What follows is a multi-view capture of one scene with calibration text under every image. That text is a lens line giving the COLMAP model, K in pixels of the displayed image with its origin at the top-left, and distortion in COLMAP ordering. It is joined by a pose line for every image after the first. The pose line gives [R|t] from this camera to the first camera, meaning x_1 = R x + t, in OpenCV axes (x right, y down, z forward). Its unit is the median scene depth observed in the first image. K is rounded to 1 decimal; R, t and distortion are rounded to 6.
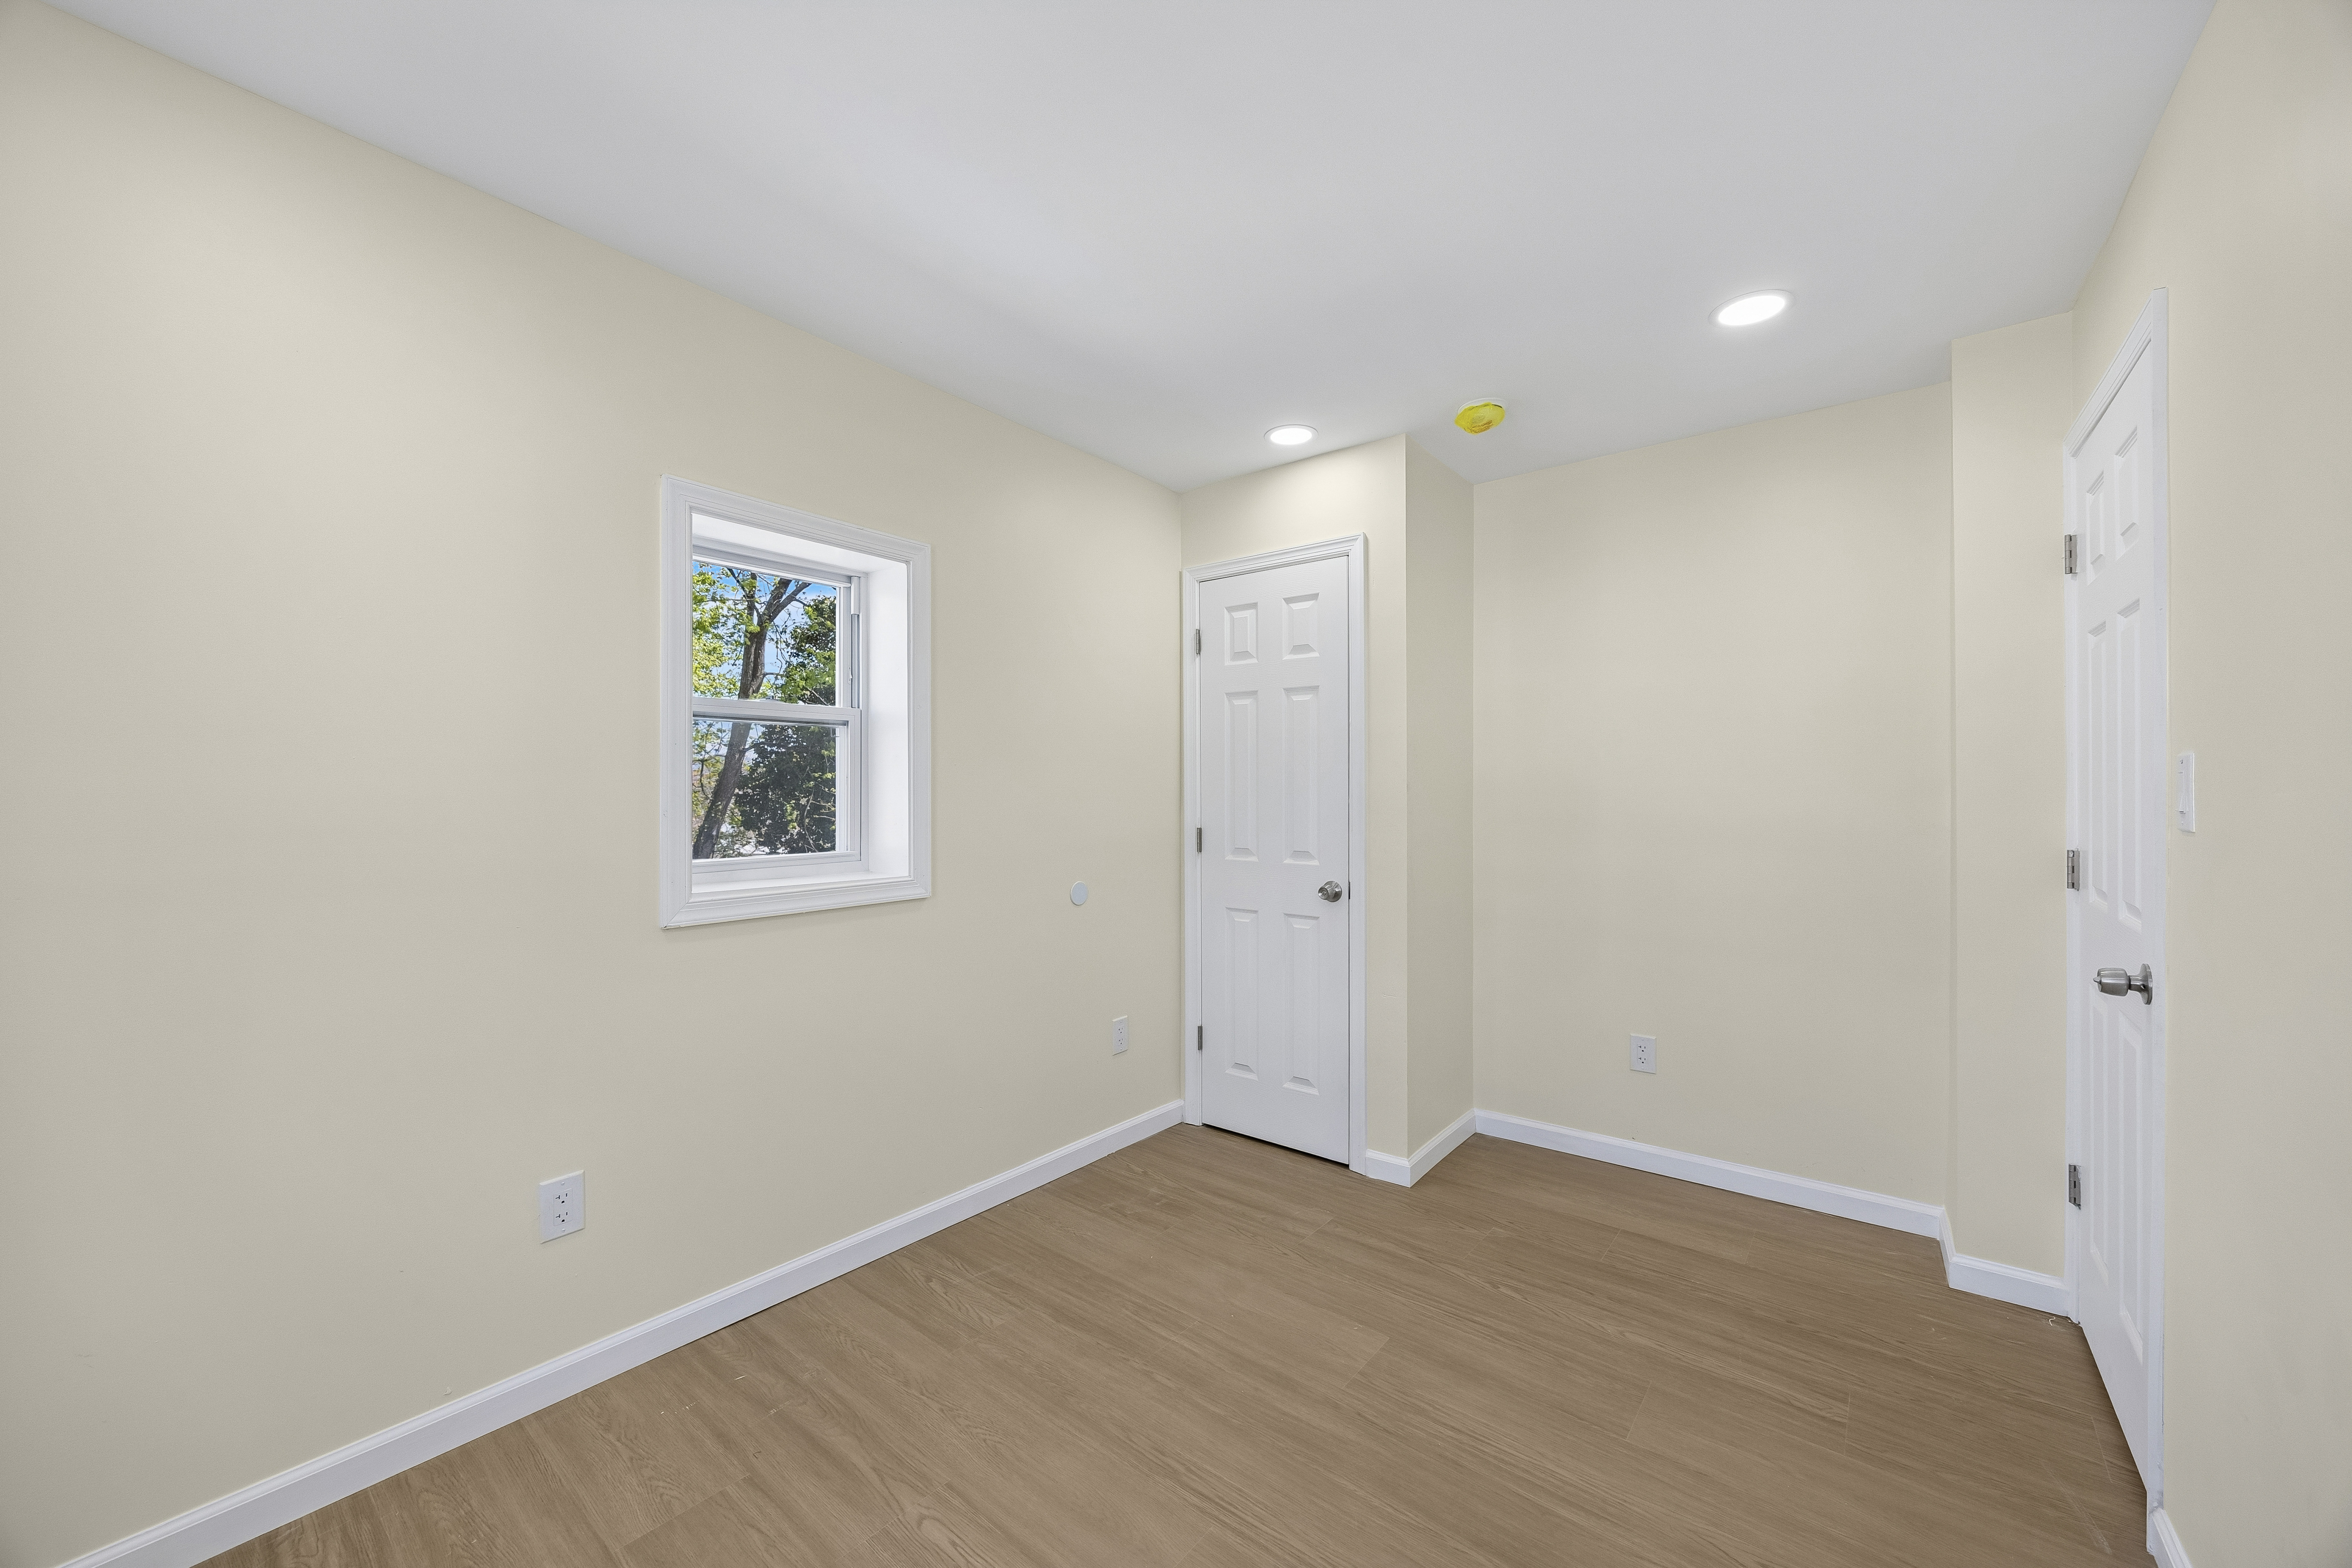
lens RADIAL K [[903.1, 0, 1162.7], [0, 903.1, 782.8], [0, 0, 1]] dist [-0.003039, -0.000350]
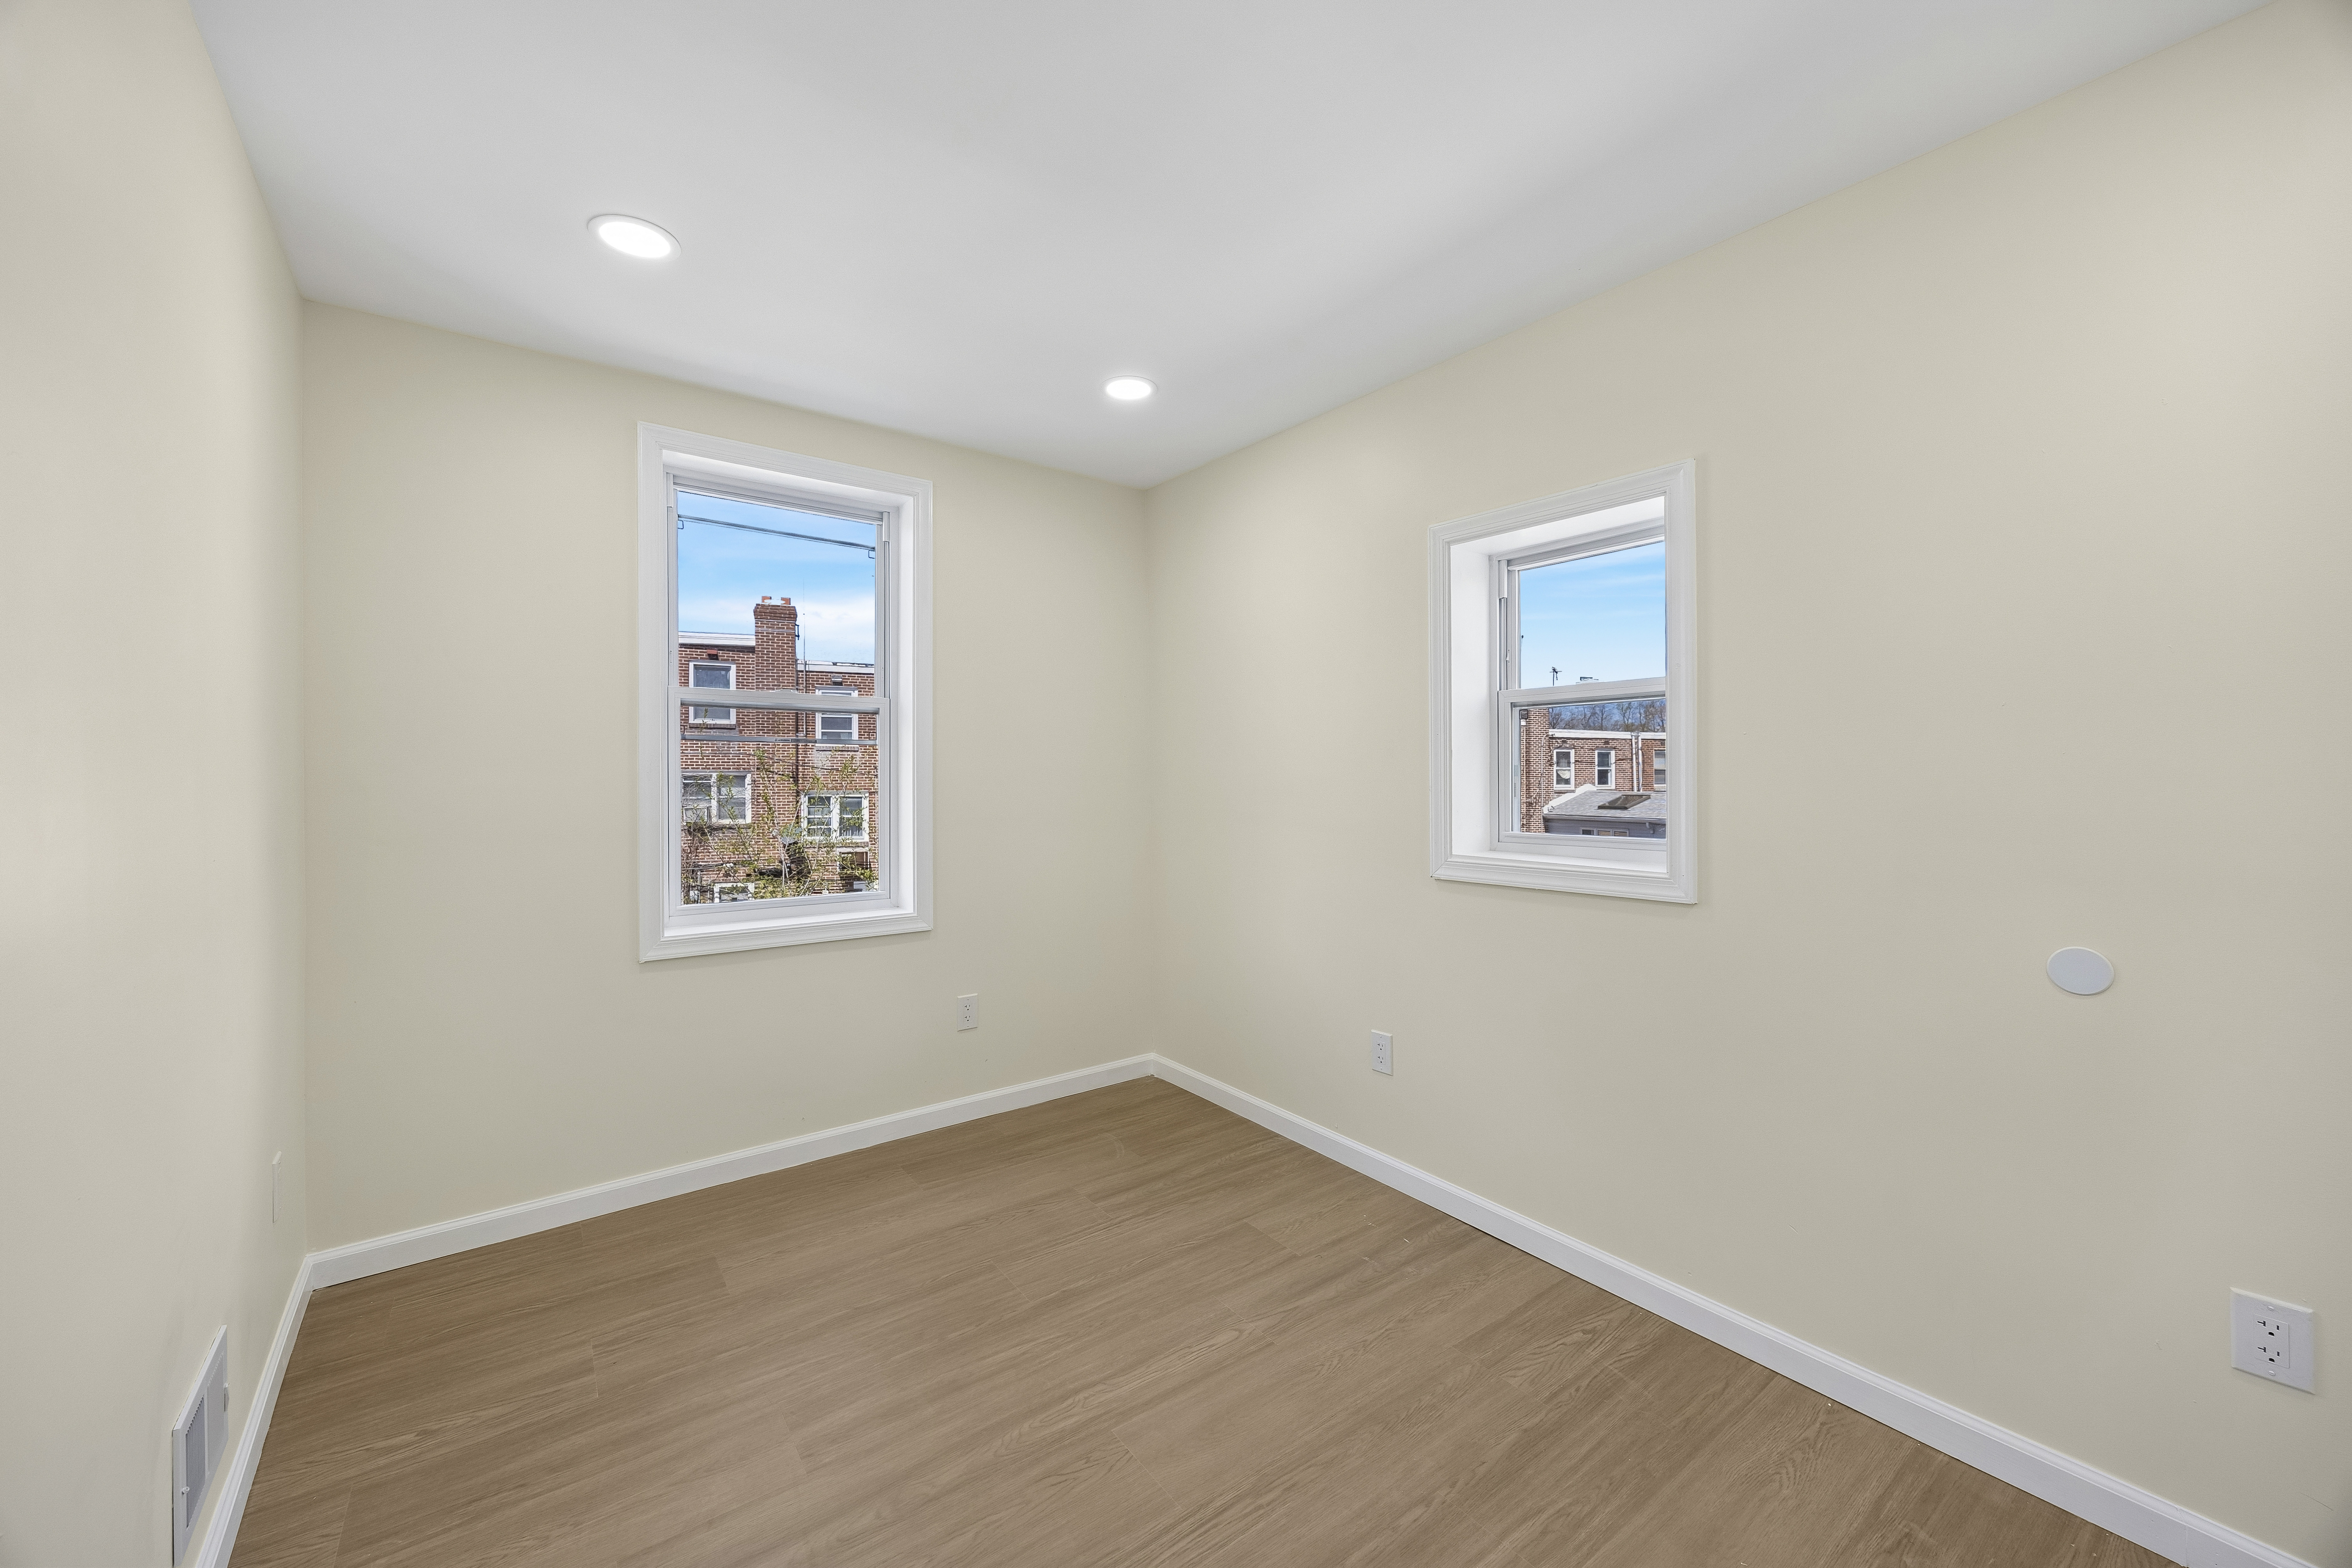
lens RADIAL K [[903.1, 0, 1171.6], [0, 903.1, 779.7], [0, 0, 1]] dist [-0.003039, -0.000350]
pose [[-0.265036, 0.001116, -0.964238, 0.824984], [0.012417, 0.999920, -0.002256, 0.018789], [0.964159, -0.012571, -0.265028, 1.025294]]
